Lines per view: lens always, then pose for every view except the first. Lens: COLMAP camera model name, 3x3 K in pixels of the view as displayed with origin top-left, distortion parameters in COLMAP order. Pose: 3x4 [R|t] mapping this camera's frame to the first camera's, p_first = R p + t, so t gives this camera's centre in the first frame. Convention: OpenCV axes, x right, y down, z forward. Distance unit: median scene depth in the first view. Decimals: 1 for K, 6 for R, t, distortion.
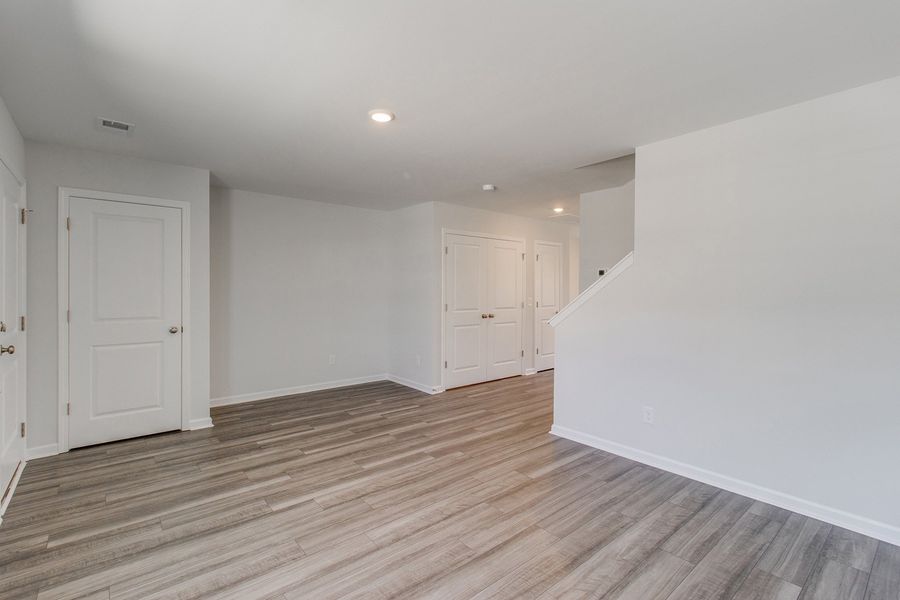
lens RADIAL K [[414.1, 0, 414.4], [0, 414.1, 298.2], [0, 0, 1]] dist [0.001407, 0.000345]
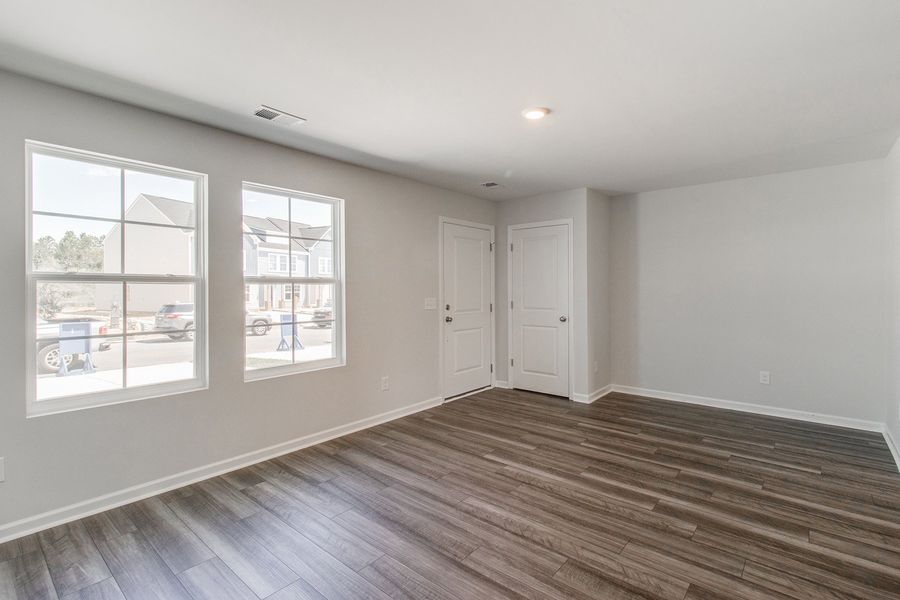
lens RADIAL K [[417.3, 0, 491.1], [0, 417.3, 285.2], [0, 0, 1]] dist [0.004684, 0.000101]
pose [[0.245580, -0.010888, -0.969315, 0.733012], [-0.016655, 0.999742, -0.015449, -0.002957], [0.969233, 0.019937, 0.245335, 0.538526]]
